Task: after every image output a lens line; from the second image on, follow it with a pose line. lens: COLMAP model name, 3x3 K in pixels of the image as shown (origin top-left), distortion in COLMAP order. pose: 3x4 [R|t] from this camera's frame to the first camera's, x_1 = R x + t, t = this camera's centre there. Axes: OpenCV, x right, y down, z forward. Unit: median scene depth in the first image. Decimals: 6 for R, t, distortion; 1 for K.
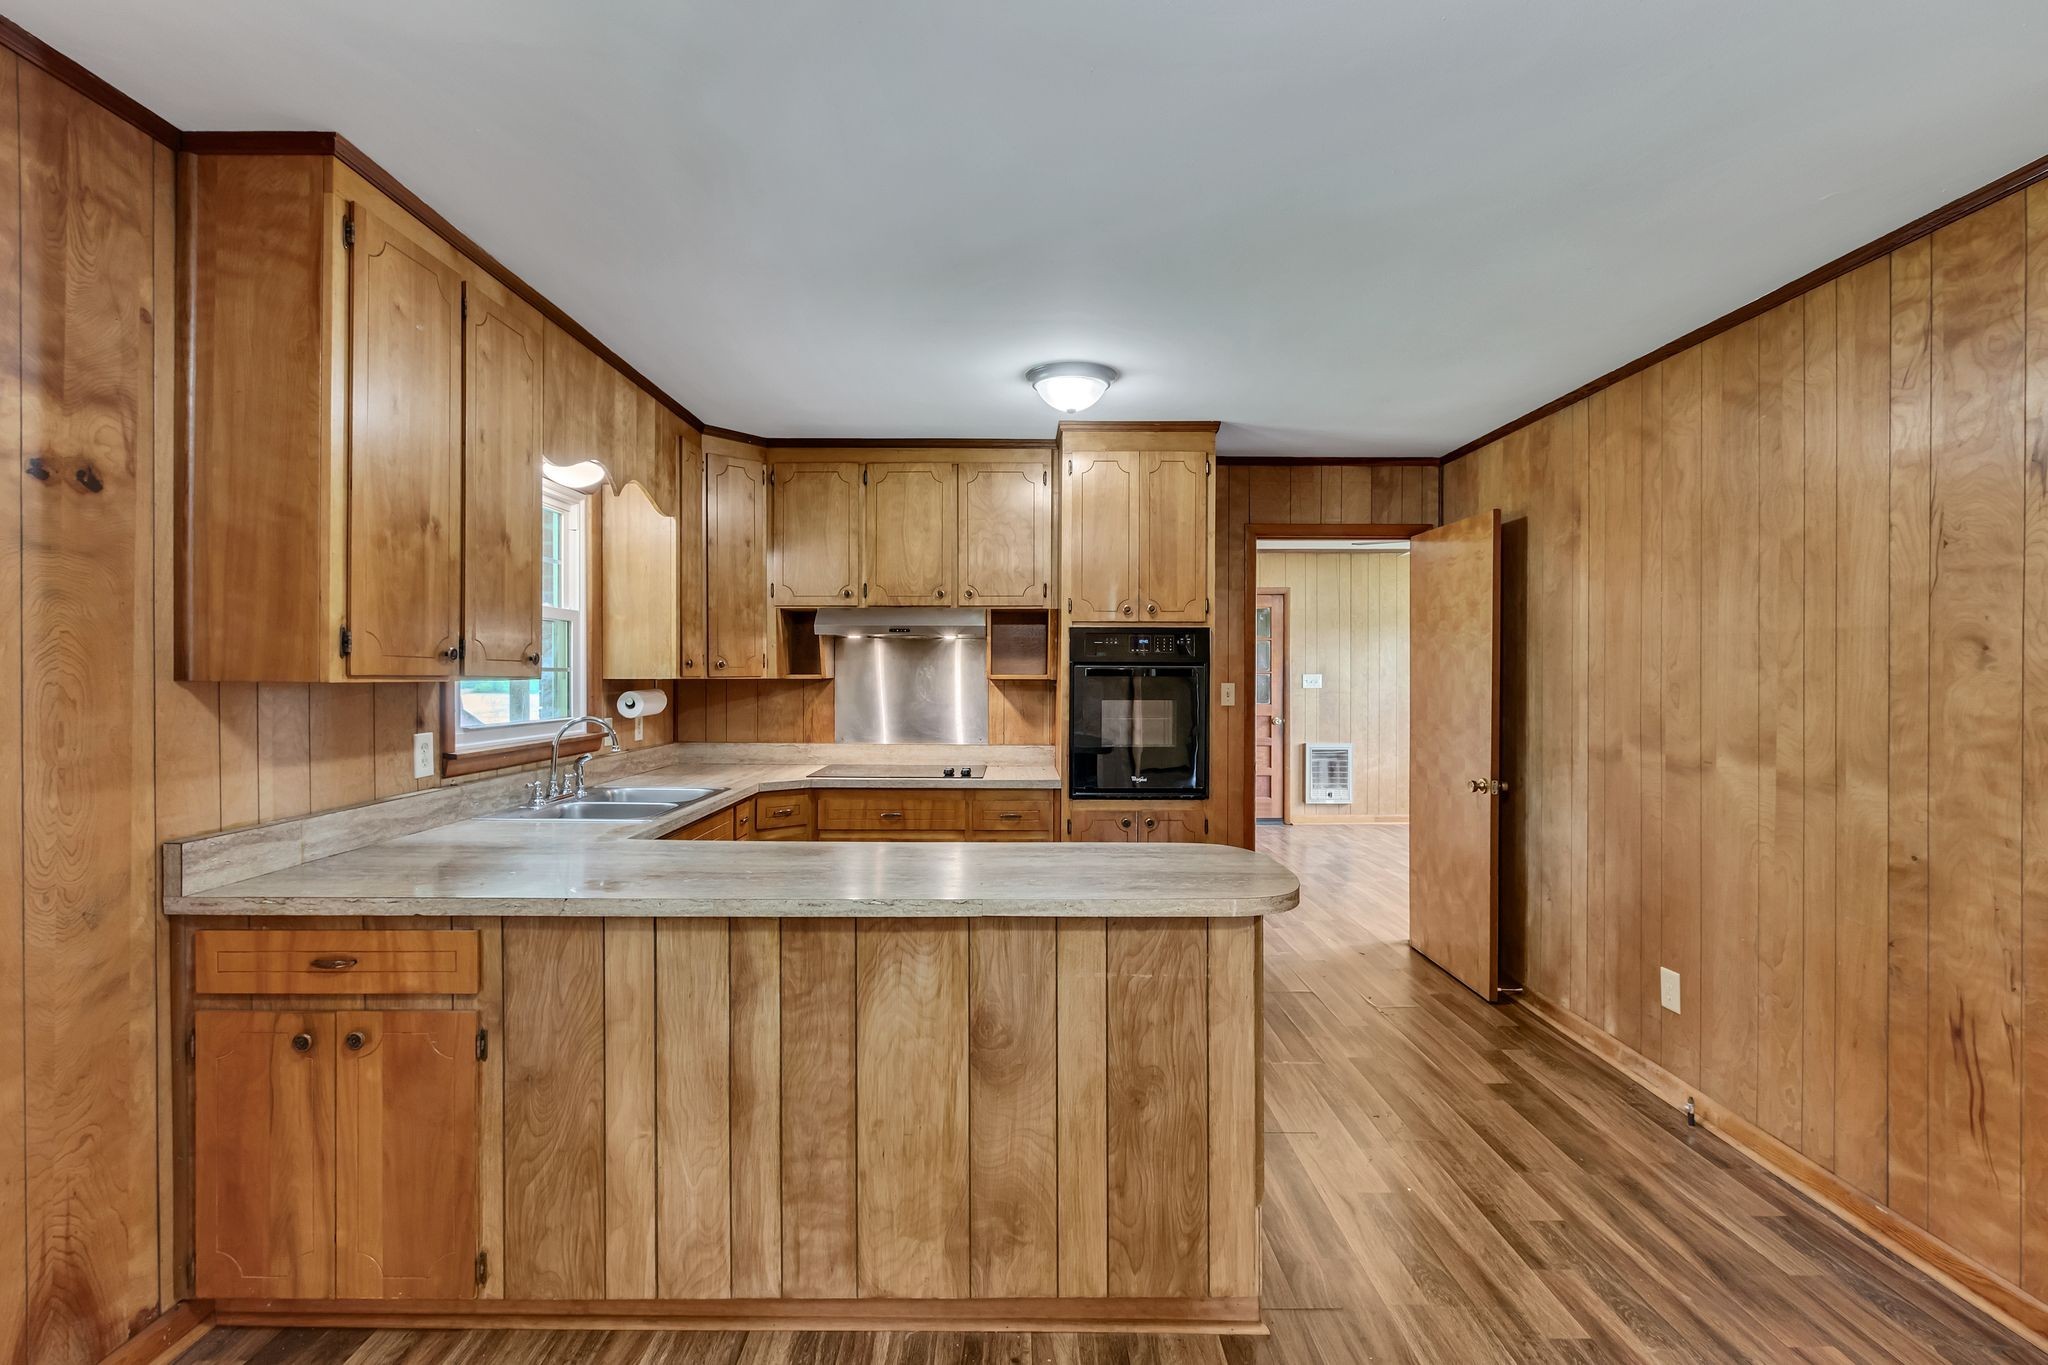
lens RADIAL K [[958.3, 0, 1014.8], [0, 958.3, 685.5], [0, 0, 1]] dist [0.003370, 0.000838]
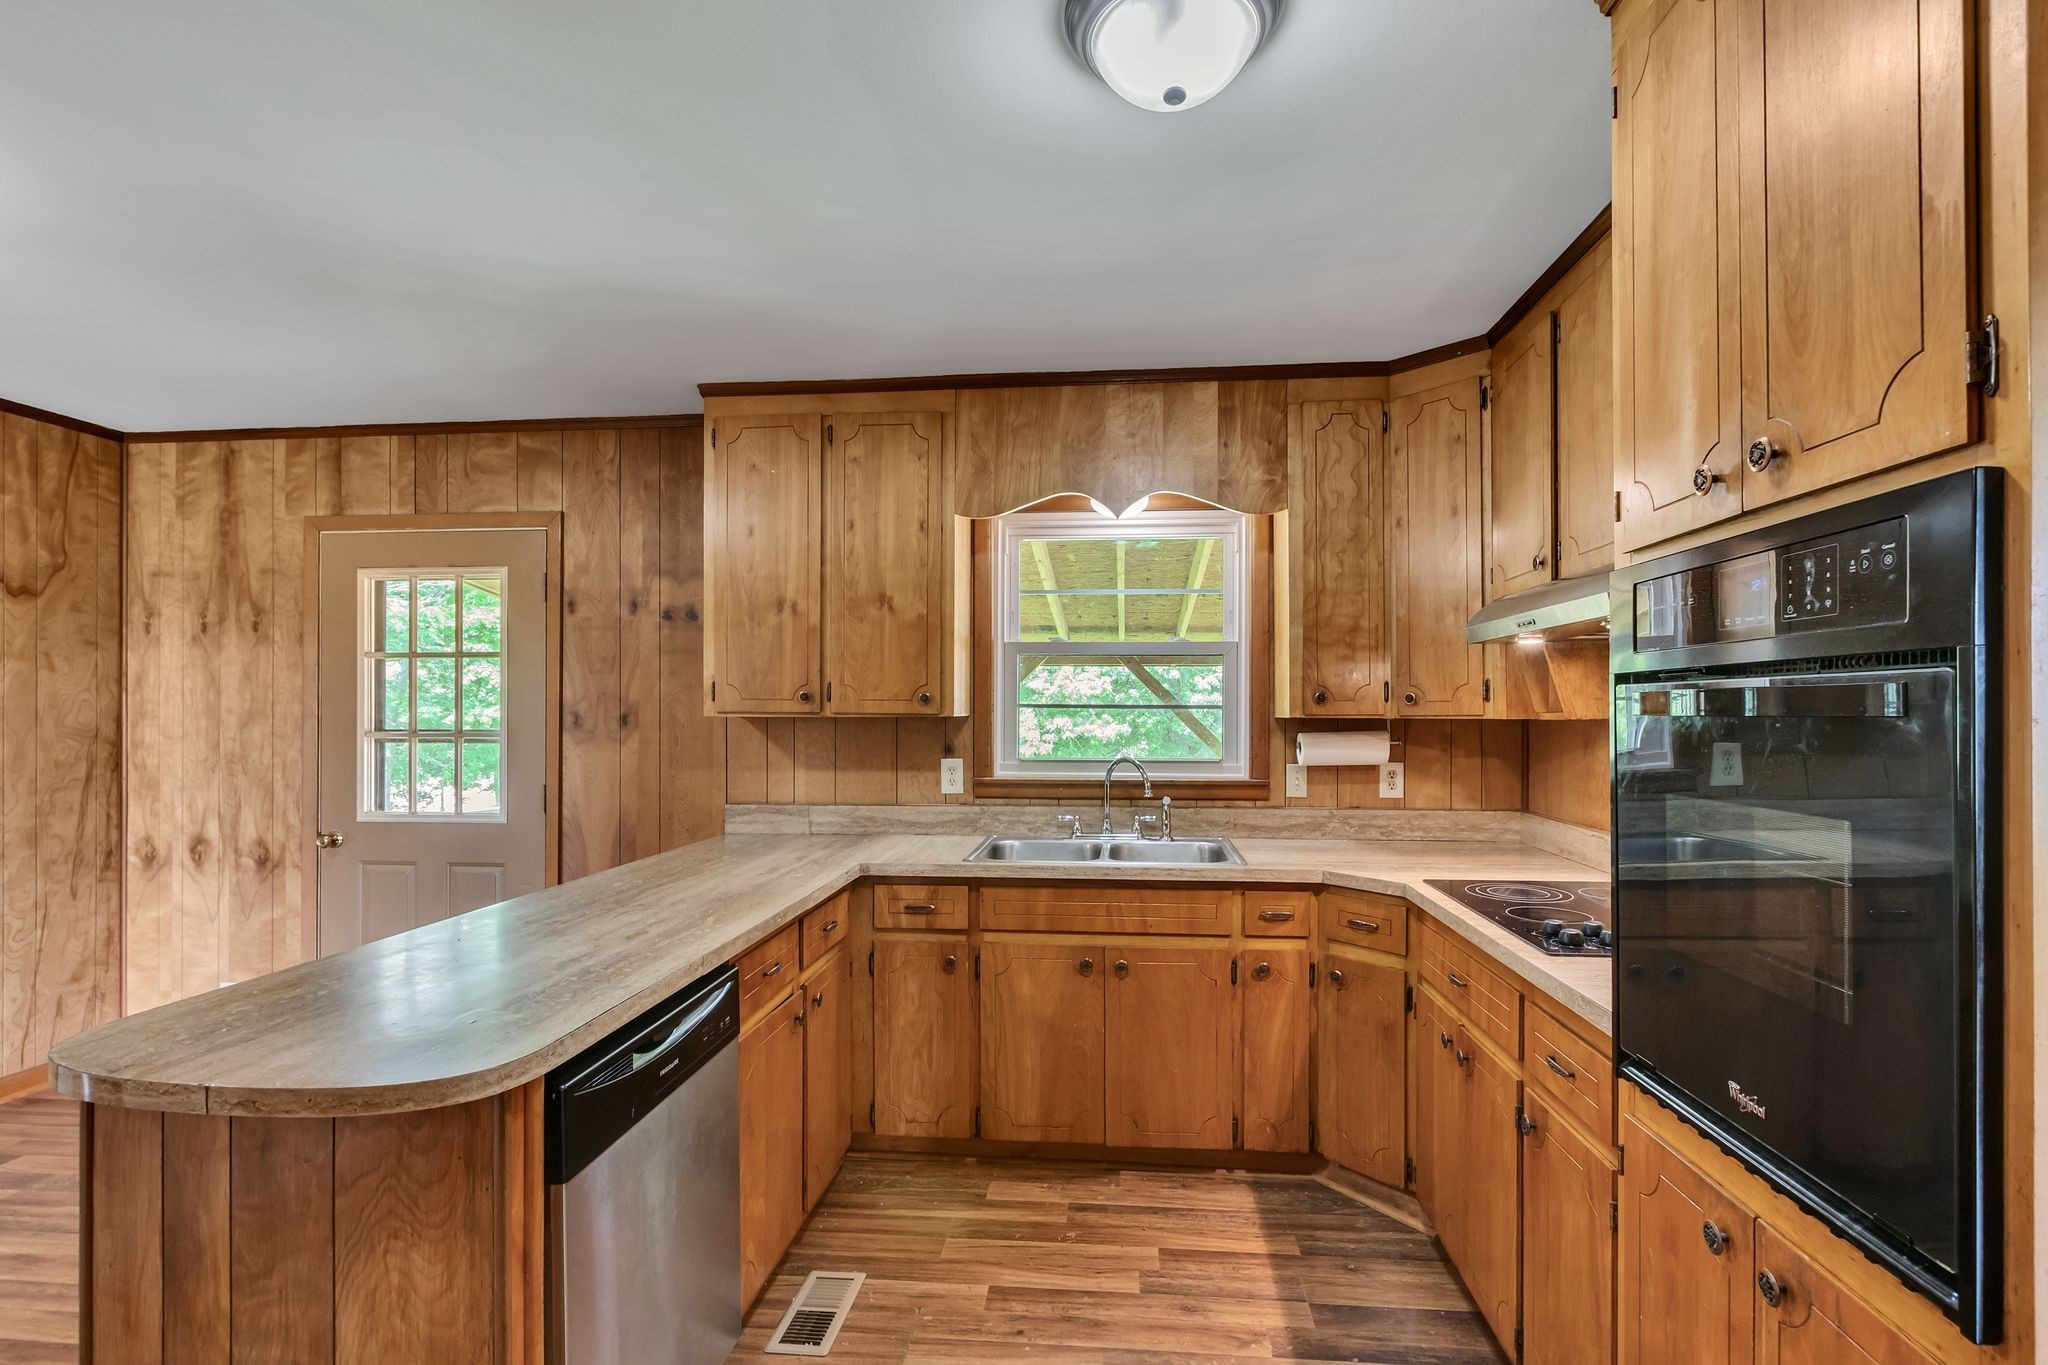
lens RADIAL K [[900.2, 0, 1029.0], [0, 900.2, 697.9], [0, 0, 1]] dist [-0.000767, 0.000123]
pose [[-0.101701, -0.005434, -0.994800, 0.578441], [-0.011201, 0.999928, -0.004317, -0.027499], [0.994752, 0.010704, -0.101755, 1.300278]]
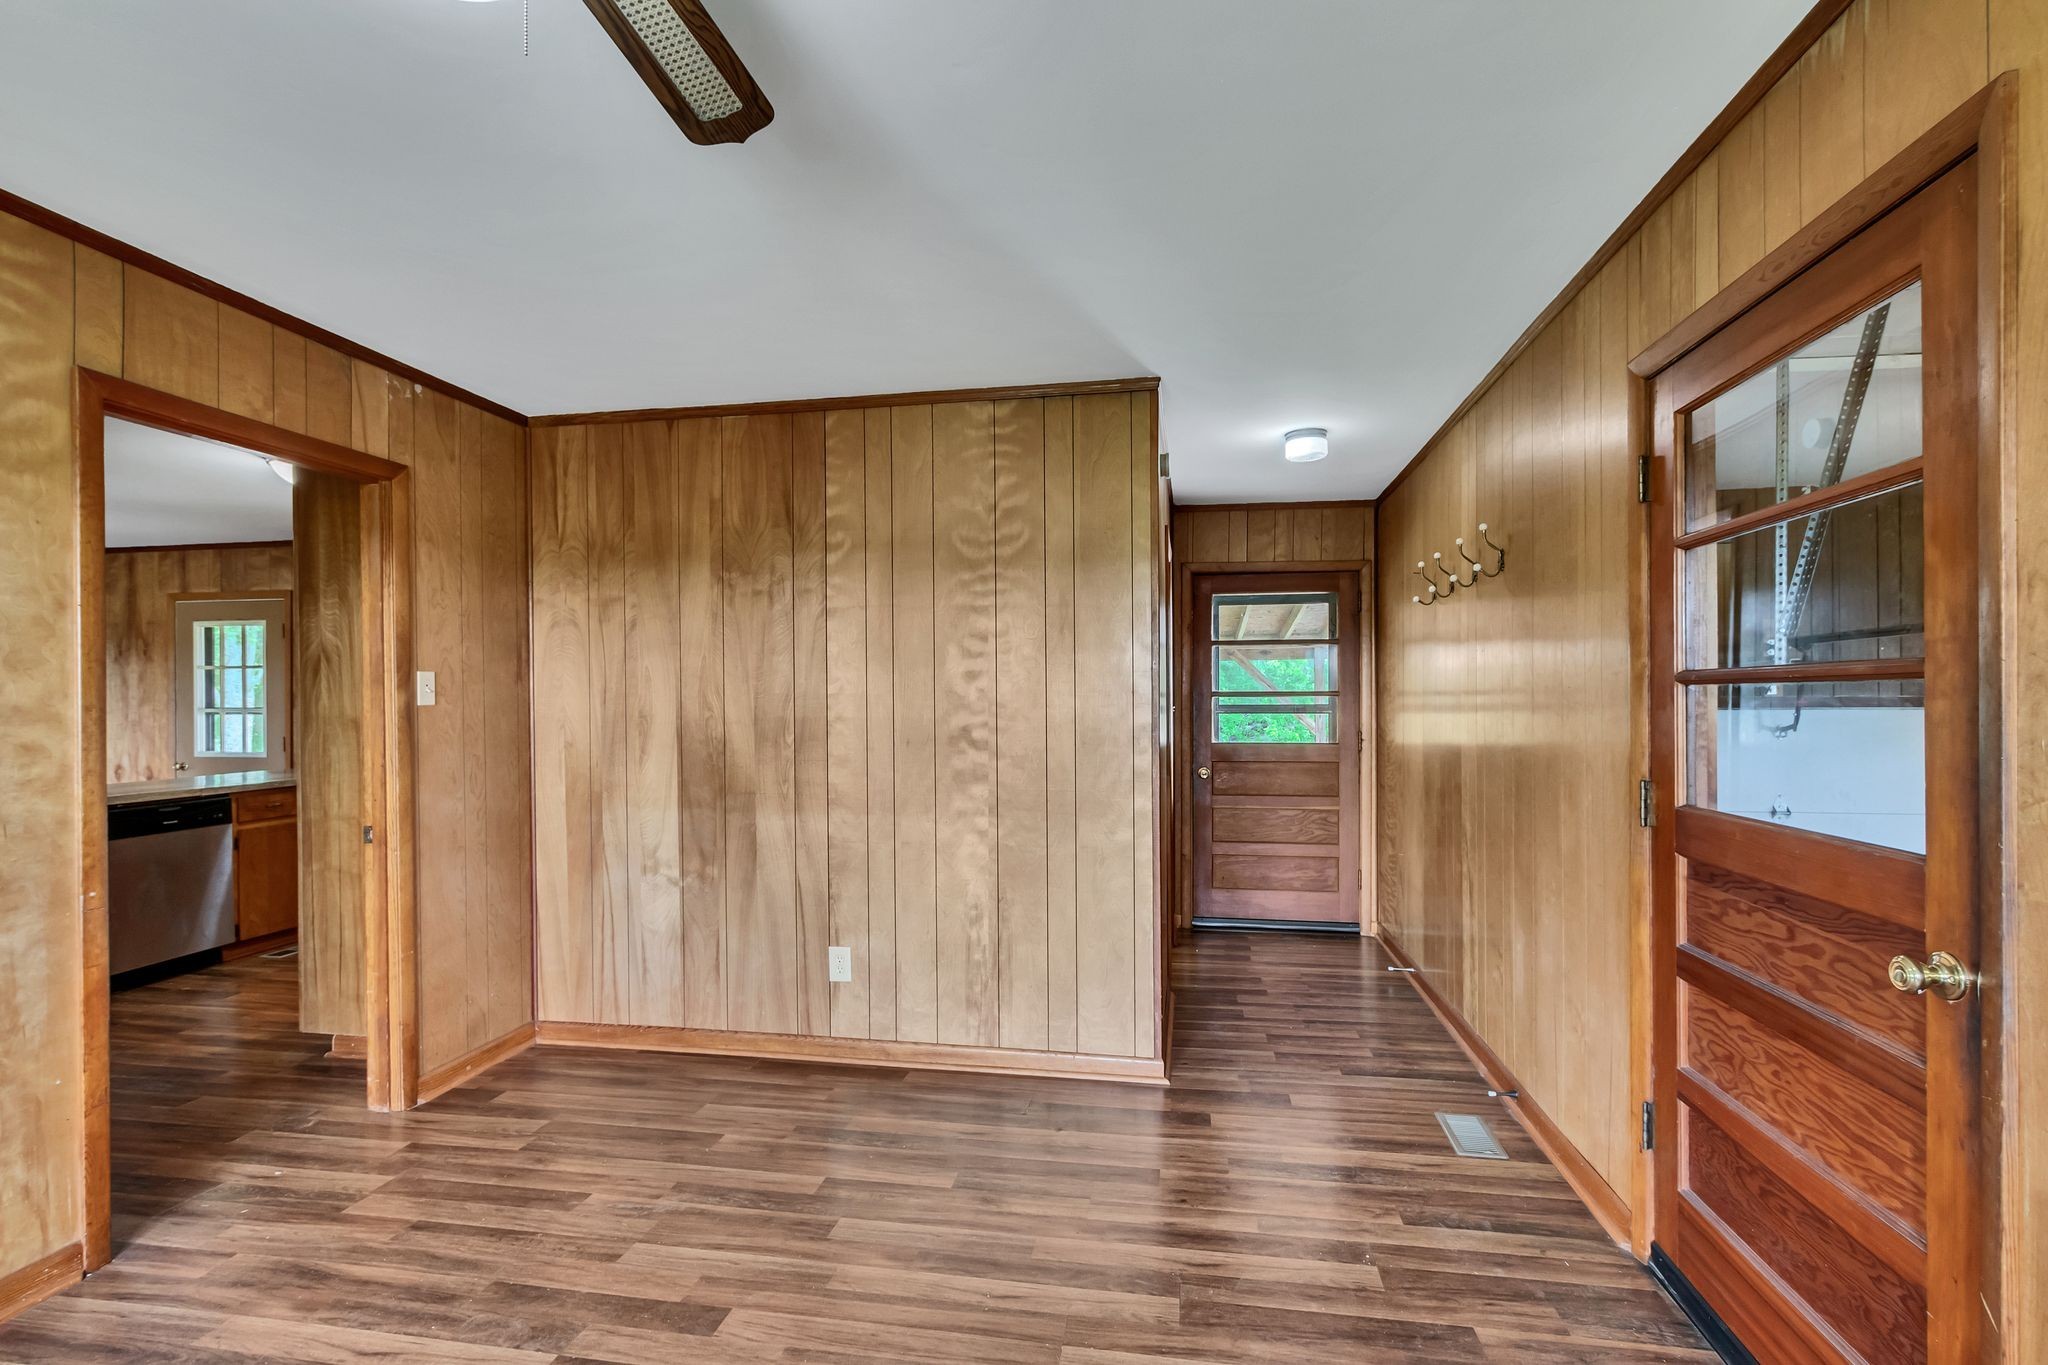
lens RADIAL K [[935.2, 0, 1025.8], [0, 935.2, 697.4], [0, 0, 1]] dist [-0.003081, -0.001209]
pose [[-0.167072, 0.000651, -0.985945, 1.094773], [-0.004917, 0.999987, 0.001493, -0.021783], [0.985933, 0.005097, -0.167066, 2.170055]]
